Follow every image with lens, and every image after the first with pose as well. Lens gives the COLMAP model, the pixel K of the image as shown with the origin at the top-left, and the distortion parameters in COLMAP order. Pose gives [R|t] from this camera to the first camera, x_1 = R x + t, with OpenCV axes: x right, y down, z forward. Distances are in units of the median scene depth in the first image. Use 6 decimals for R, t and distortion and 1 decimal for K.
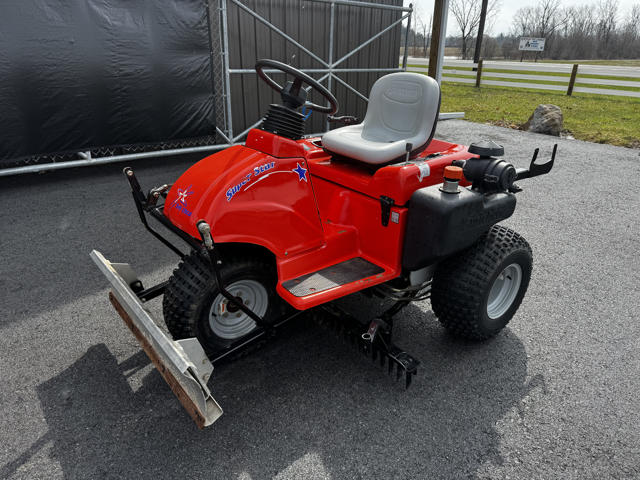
lens RADIAL K [[450.1, 0, 323.7], [0, 450.1, 239.6], [0, 0, 1]] dist [0.045457, -0.058695]
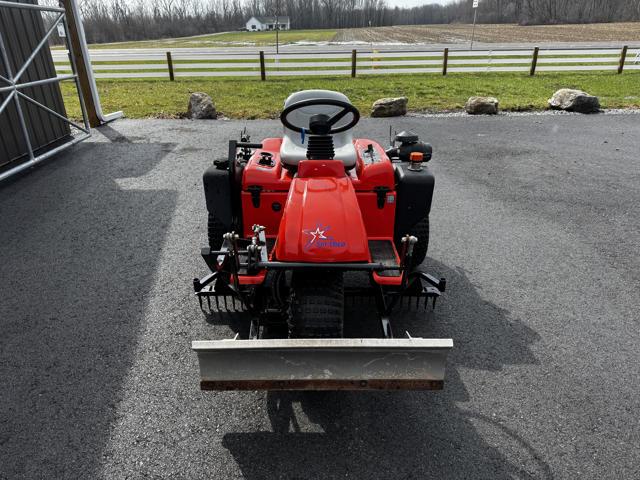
lens RADIAL K [[450.1, 0, 323.7], [0, 450.1, 239.6], [0, 0, 1]] dist [0.045457, -0.058695]
pose [[0.623057, -0.355315, 0.696815, -0.390658], [0.332999, 0.926596, 0.174732, -0.098448], [-0.707751, 0.123170, 0.695642, 0.093544]]
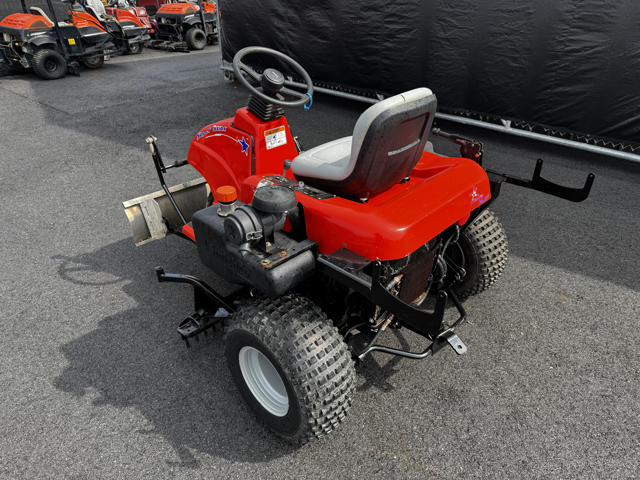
lens RADIAL K [[450.1, 0, 323.7], [0, 450.1, 239.6], [0, 0, 1]] dist [0.045457, -0.058695]
pose [[0.125238, 0.477776, -0.869509, 0.444276], [-0.401437, 0.825865, 0.395974, -0.197736], [0.907284, 0.299462, 0.295226, 0.365179]]
